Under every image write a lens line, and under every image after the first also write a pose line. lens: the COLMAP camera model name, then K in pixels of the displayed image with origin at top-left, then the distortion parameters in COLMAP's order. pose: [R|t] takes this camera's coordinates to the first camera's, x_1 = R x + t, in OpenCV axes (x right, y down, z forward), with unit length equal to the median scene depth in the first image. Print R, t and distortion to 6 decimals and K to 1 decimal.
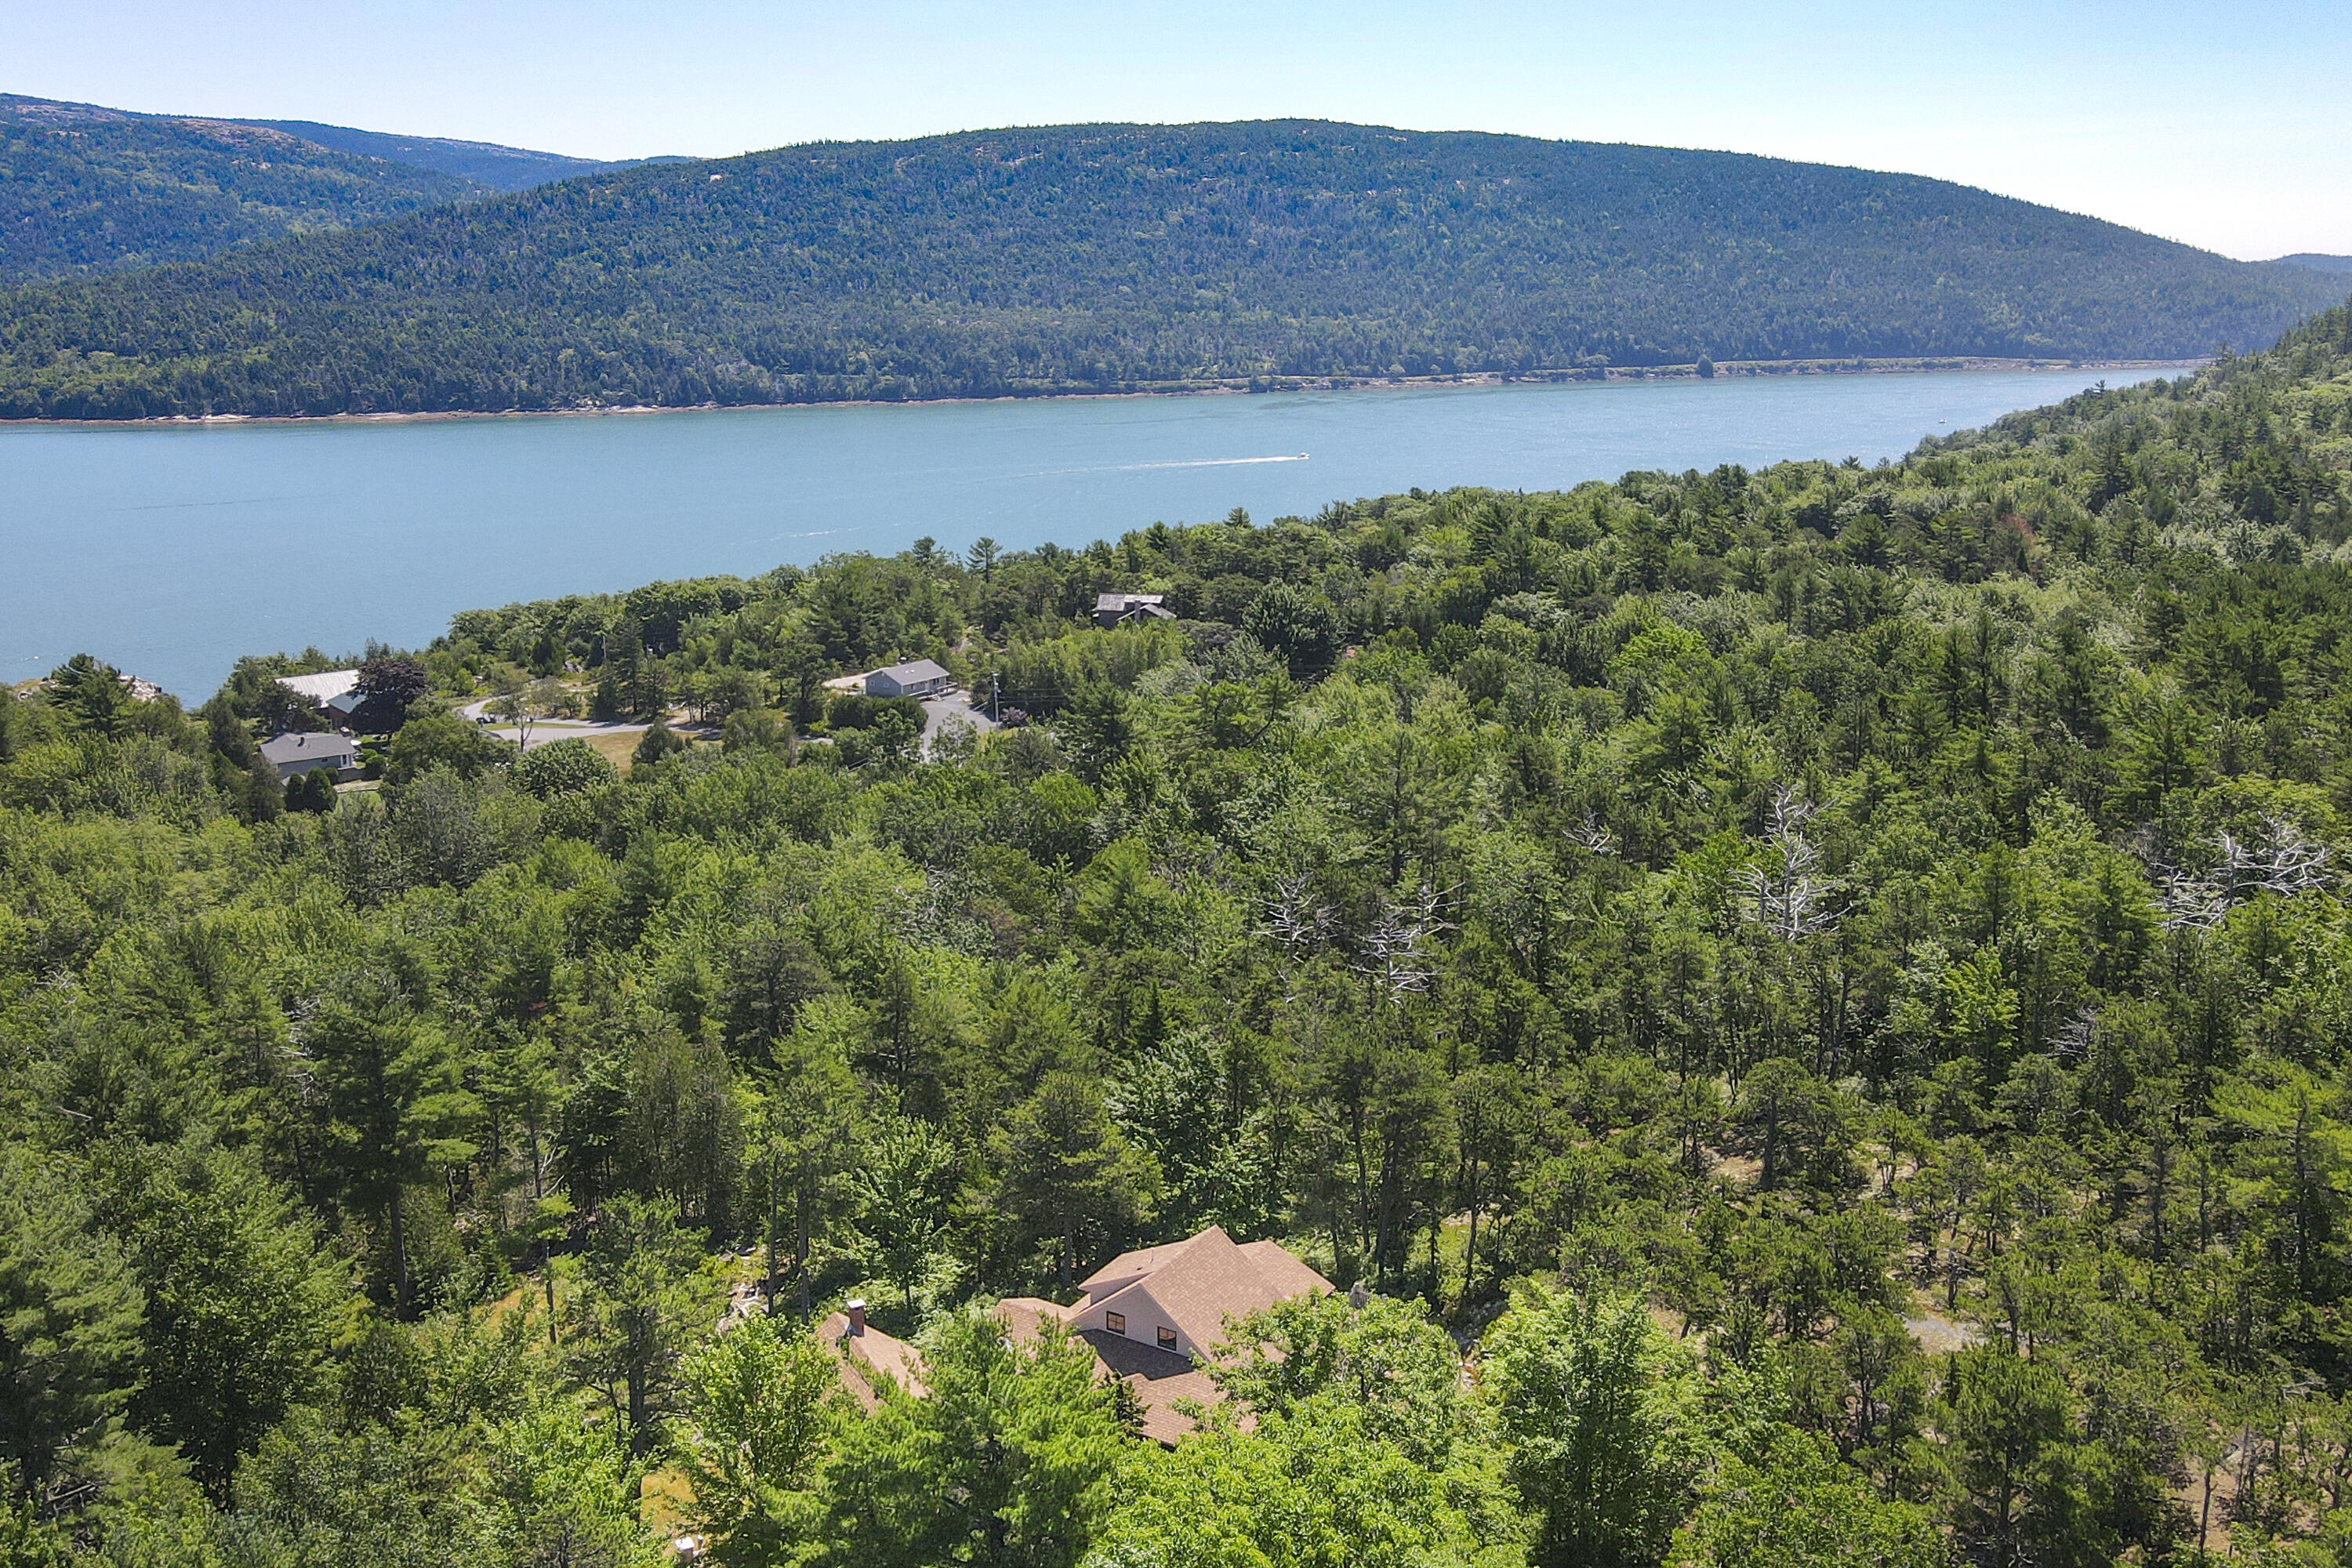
lens RADIAL K [[1714.9, 0, 1184.0], [0, 1714.9, 768.3], [0, 0, 1]] dist [0.005968, 0.010079]
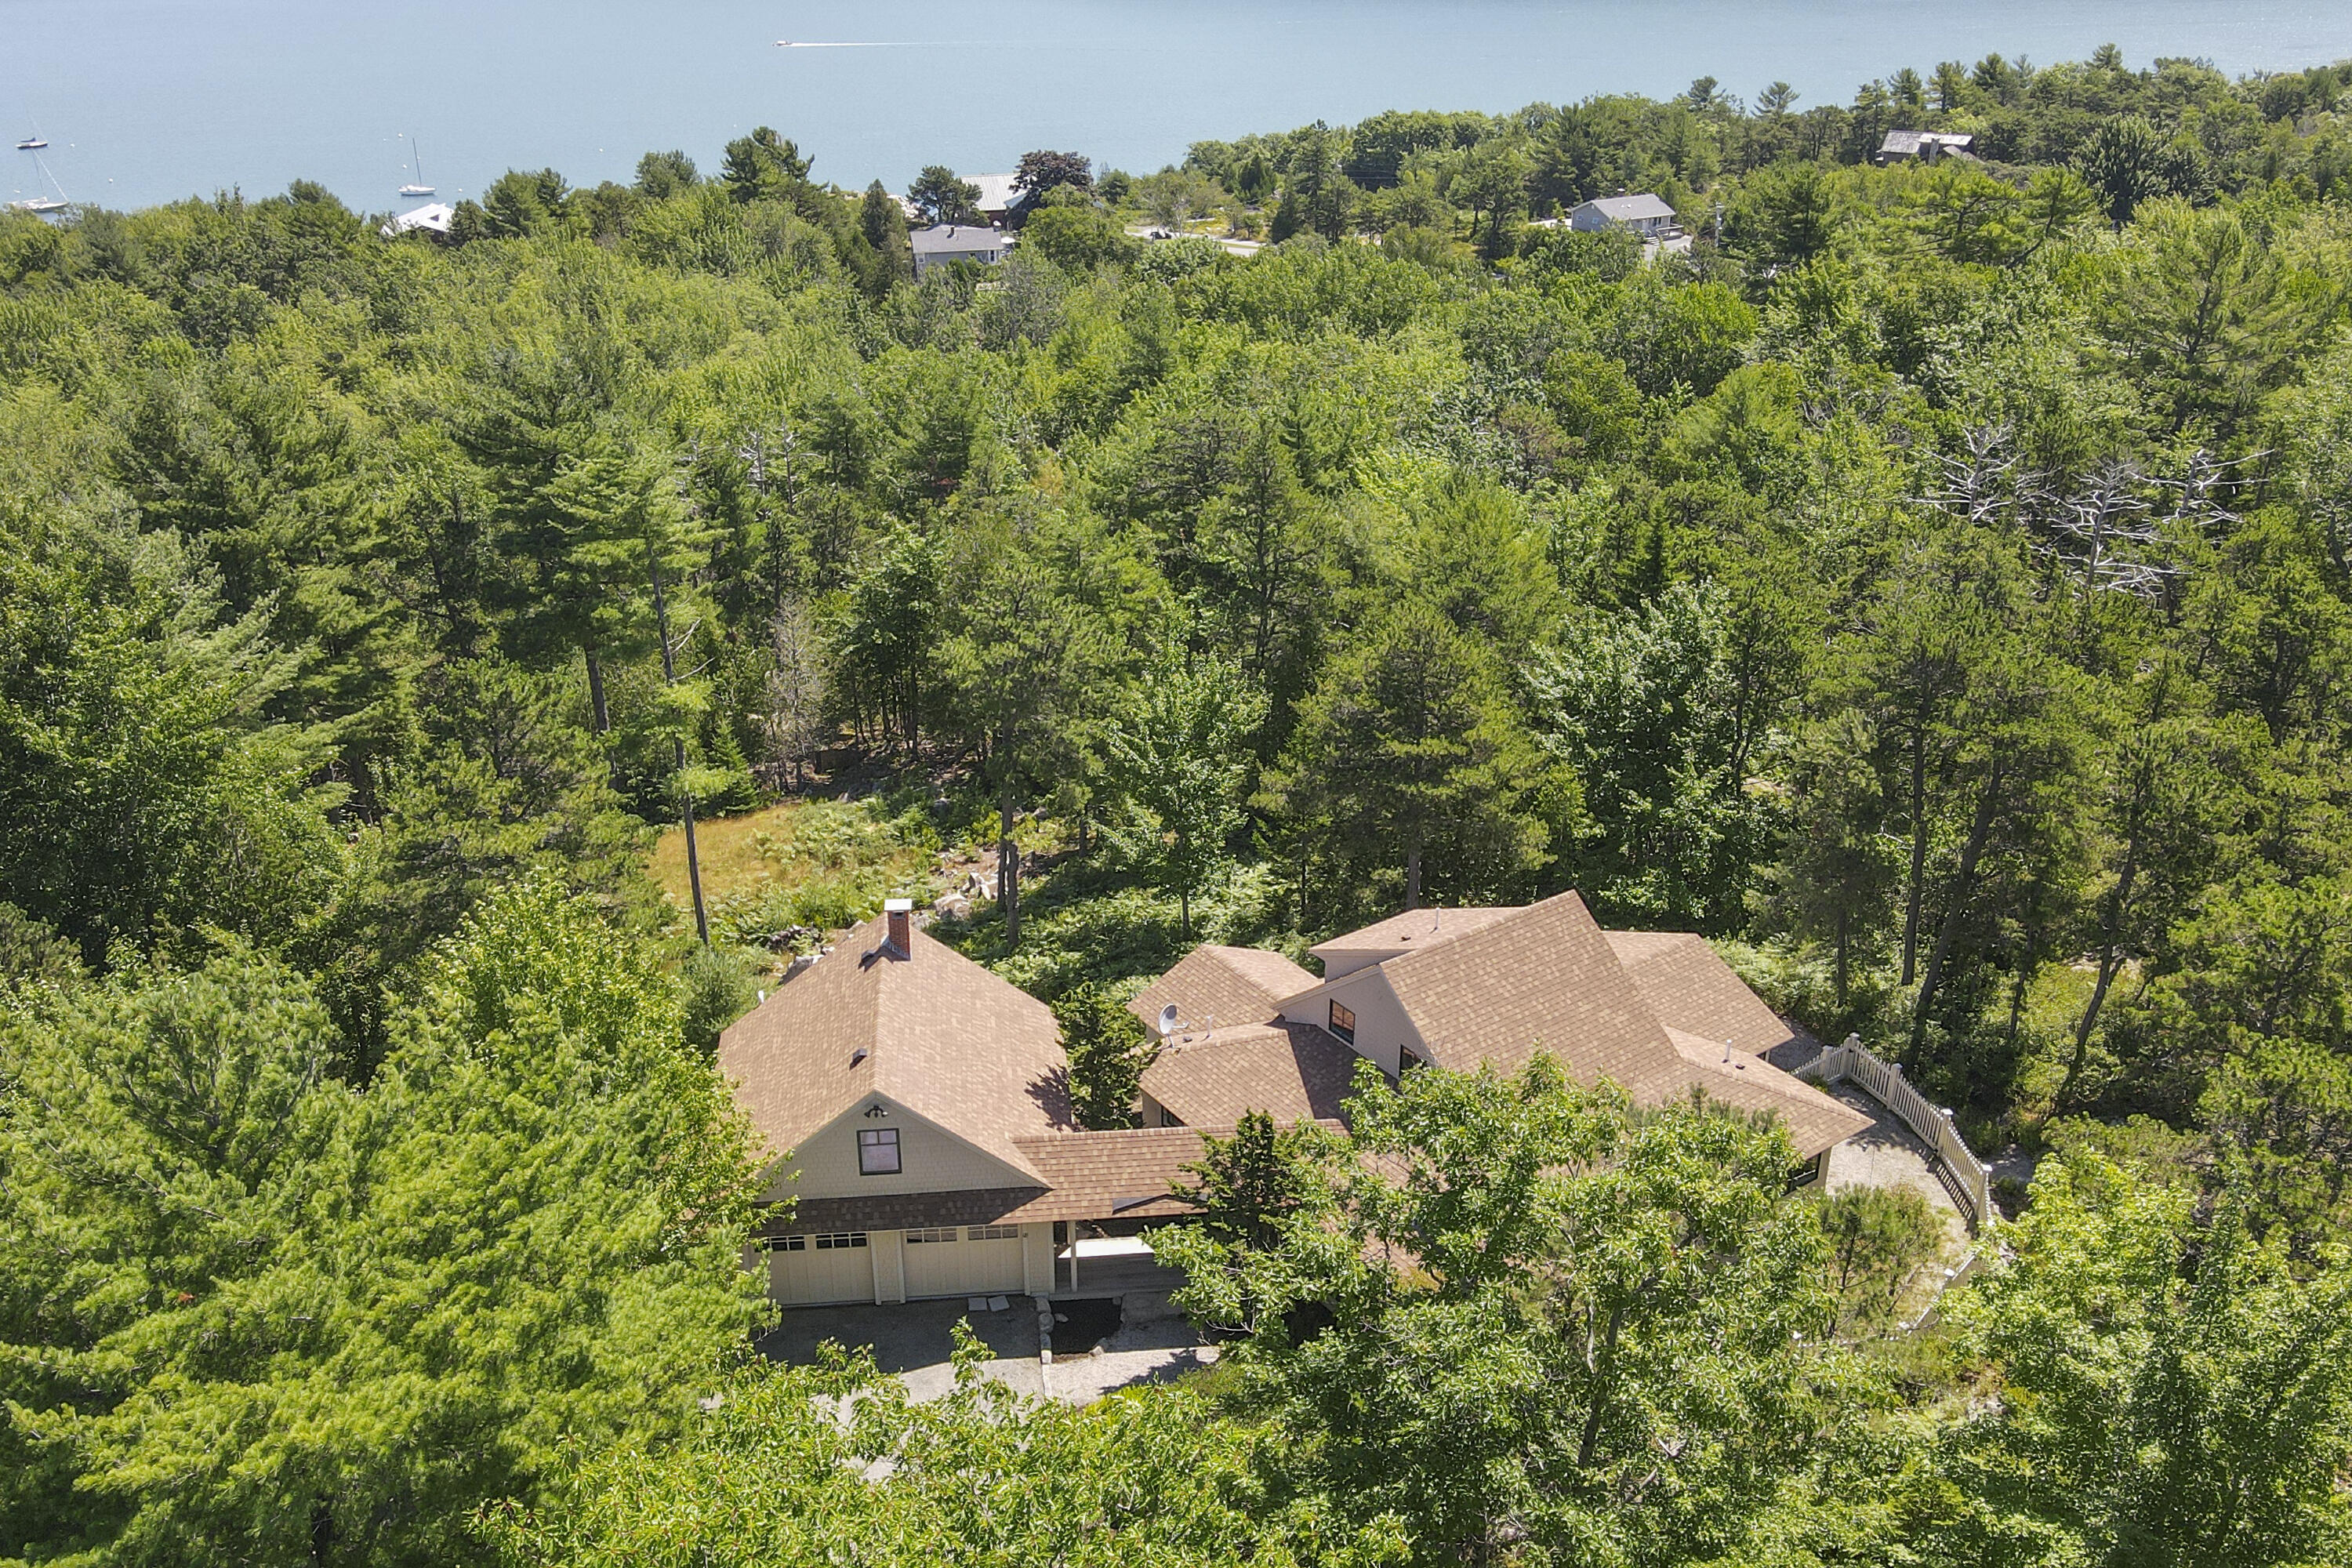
lens RADIAL K [[1707.7, 0, 1331.1], [0, 1707.7, 785.3], [0, 0, 1]] dist [0.000548, 0.007905]
pose [[0.926093, 0.160975, -0.341232, 0.062577], [-0.080487, 0.967886, 0.238157, 0.051638], [0.368611, -0.193091, 0.909308, 0.227874]]
